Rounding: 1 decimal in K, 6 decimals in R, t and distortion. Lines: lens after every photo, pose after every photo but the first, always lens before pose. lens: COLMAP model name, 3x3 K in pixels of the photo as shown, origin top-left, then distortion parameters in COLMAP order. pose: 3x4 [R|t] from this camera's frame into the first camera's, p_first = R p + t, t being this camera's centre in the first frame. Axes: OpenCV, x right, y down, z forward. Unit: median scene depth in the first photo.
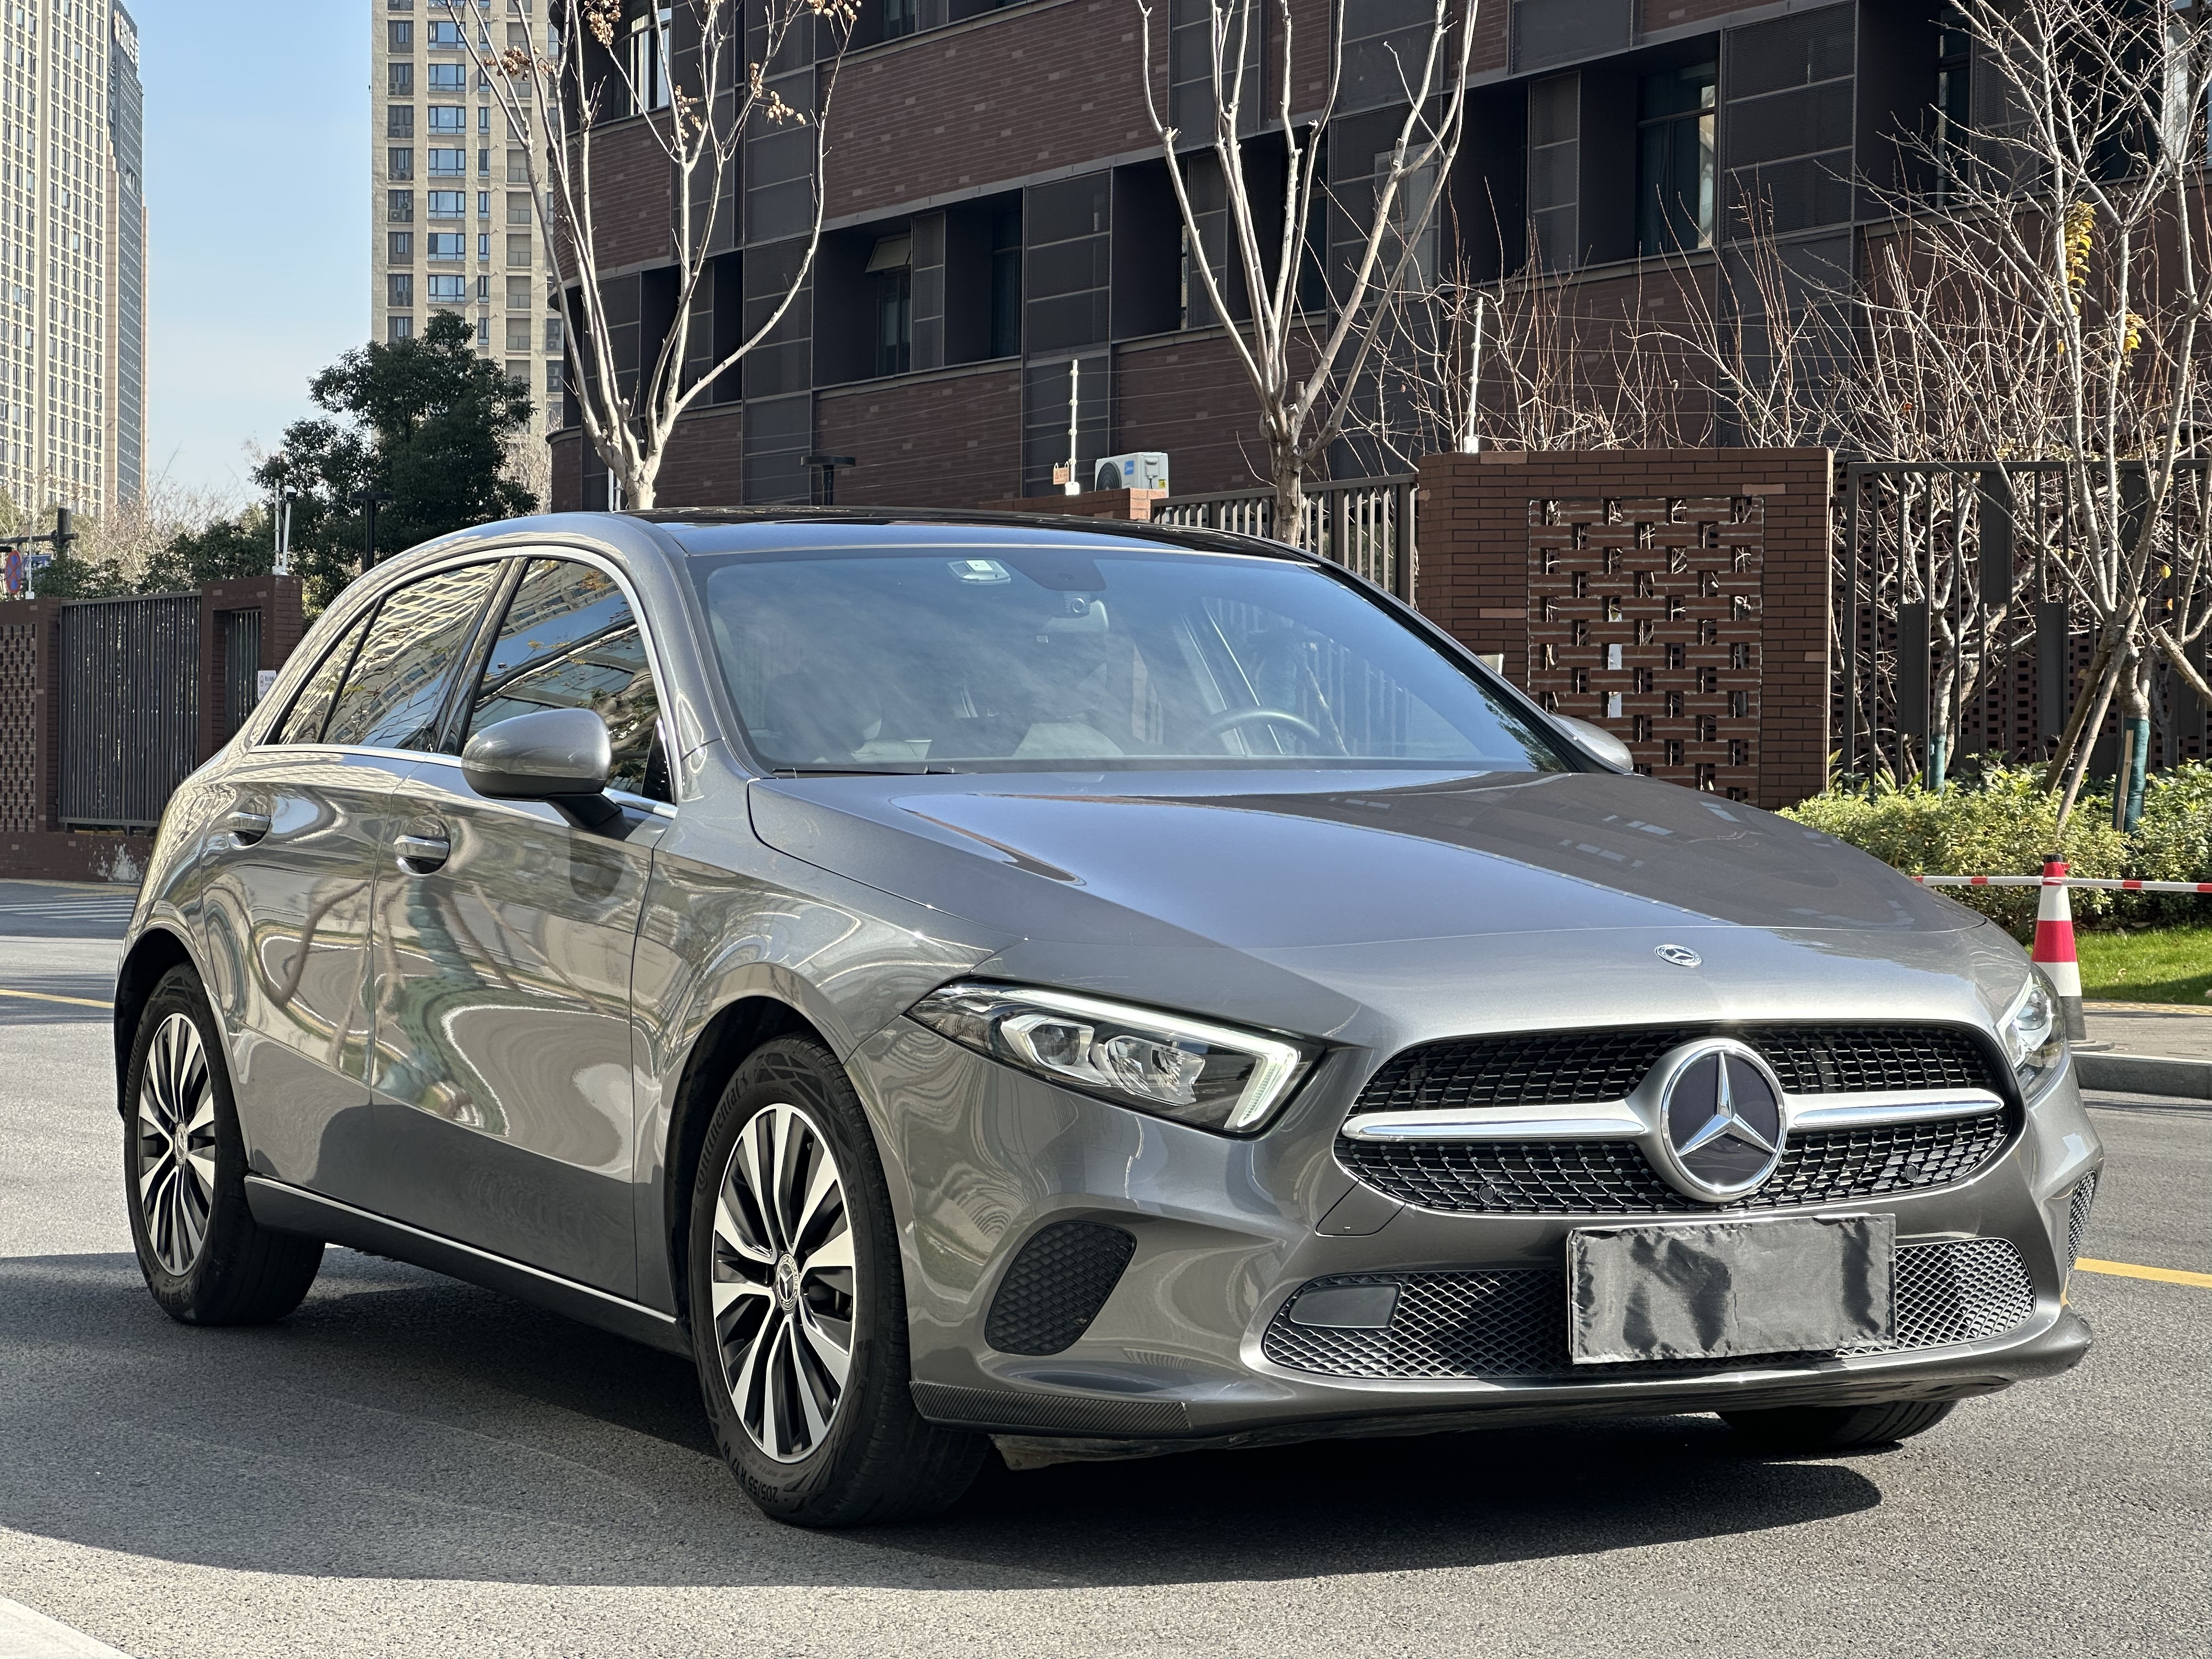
lens RADIAL K [[4885.7, 0, 1134.7], [0, 4885.7, 832.1], [0, 0, 1]] dist [0.204395, 0.000000]
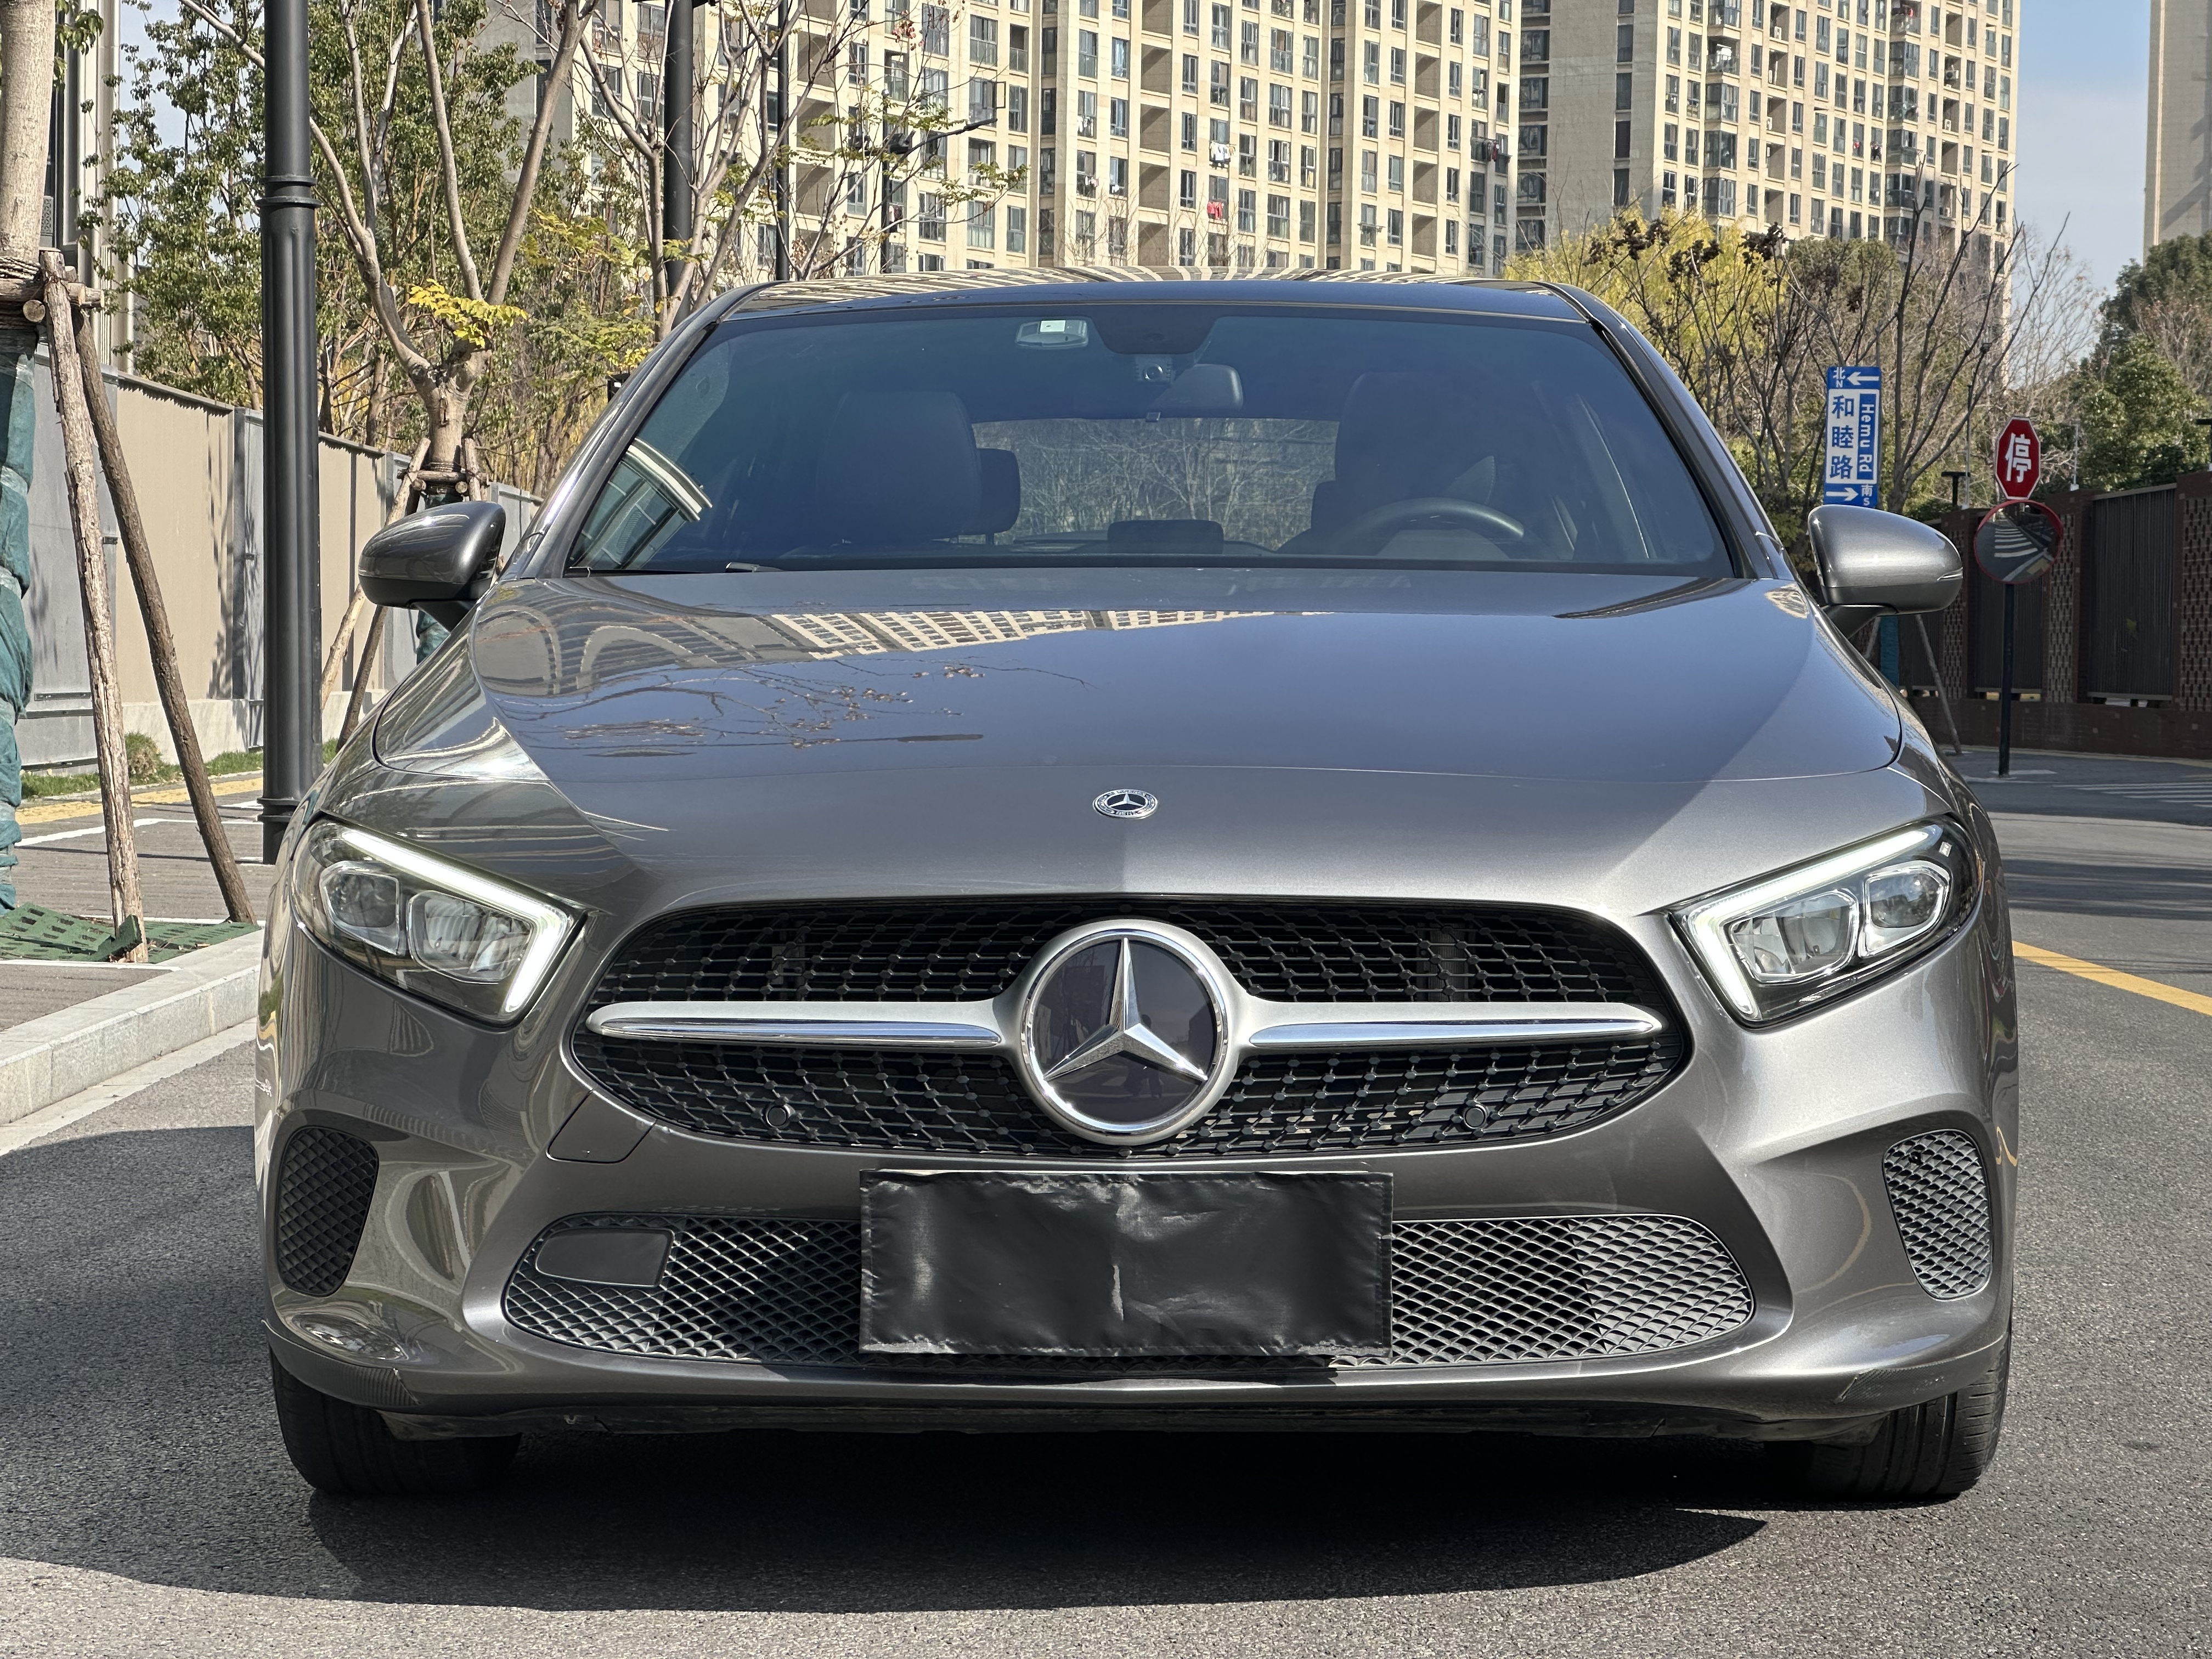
lens RADIAL K [[4885.7, 0, 1120.2], [0, 4885.7, 811.0], [0, 0, 1]] dist [0.204395, 0.000000]
pose [[0.877011, 0.019847, -0.480060, 0.093117], [-0.010986, 0.999714, 0.021261, 0.002139], [0.480344, -0.013373, 0.876978, 0.072970]]
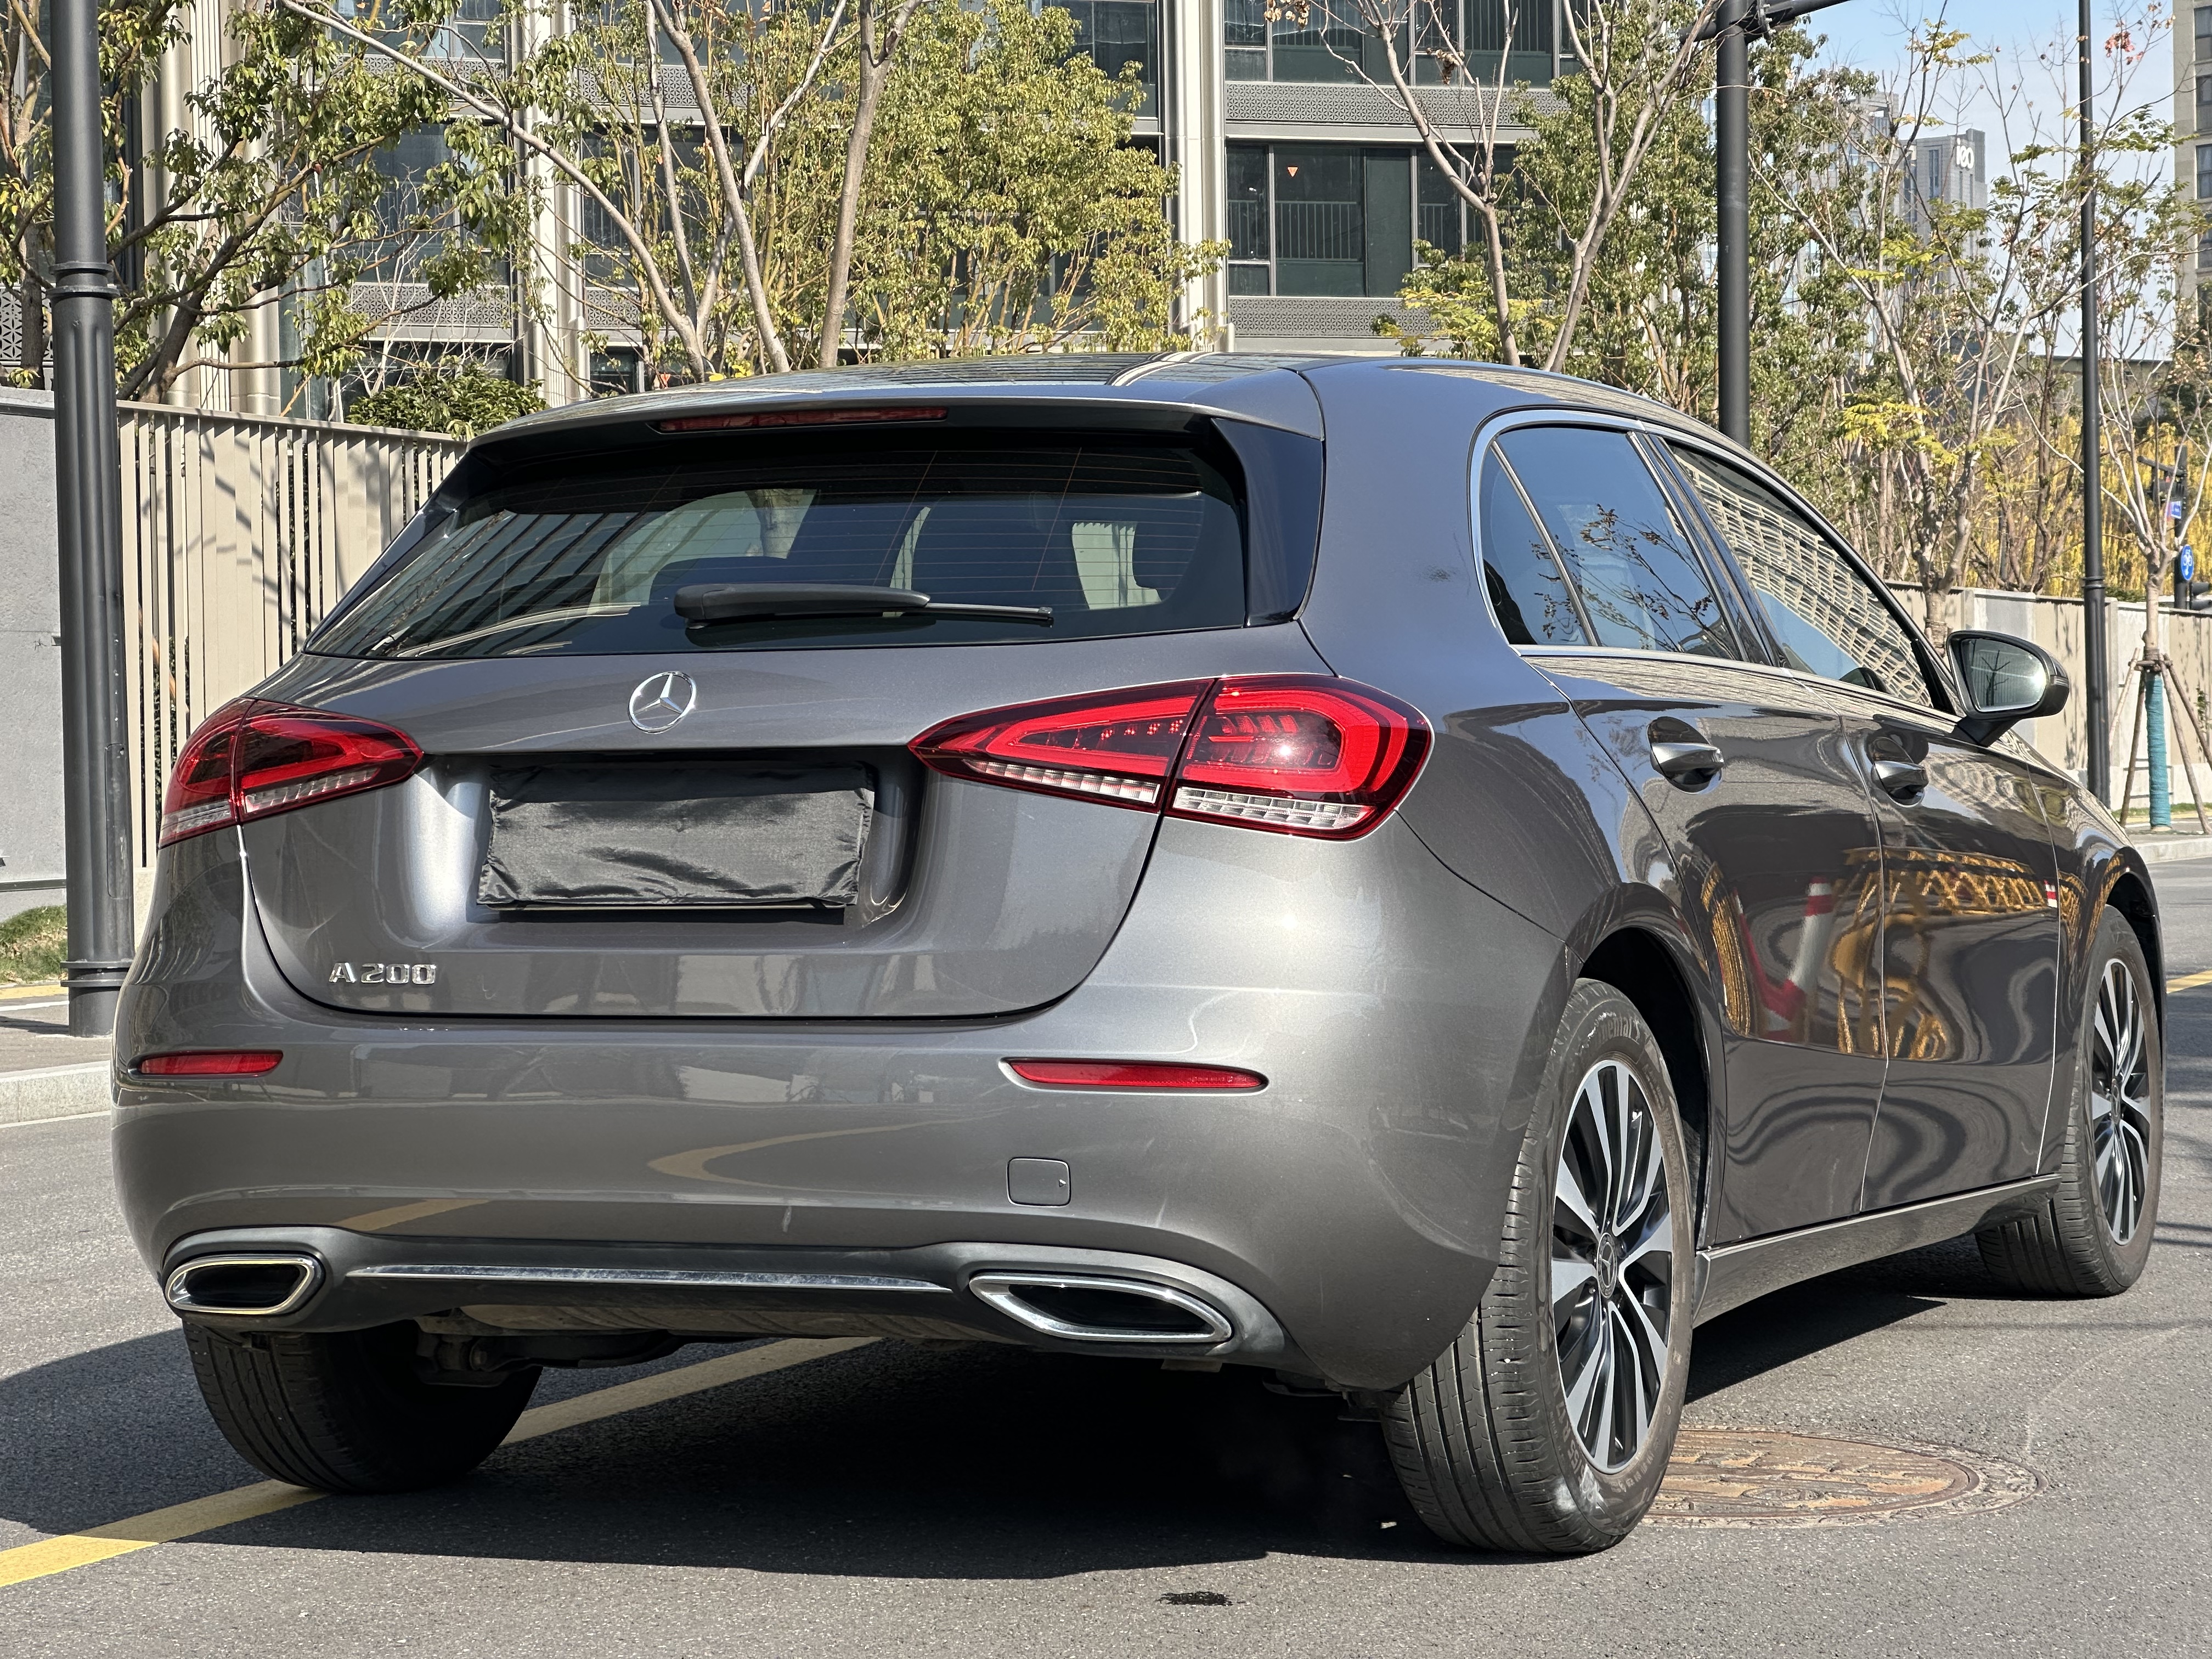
lens RADIAL K [[4885.7, 0, 1151.3], [0, 4885.7, 818.1], [0, 0, 1]] dist [0.204395, 0.000000]
pose [[0.616545, -0.009546, -0.787262, 0.206664], [0.018673, 0.999823, 0.002501, -0.000232], [0.787099, -0.016242, 0.616613, 0.306951]]
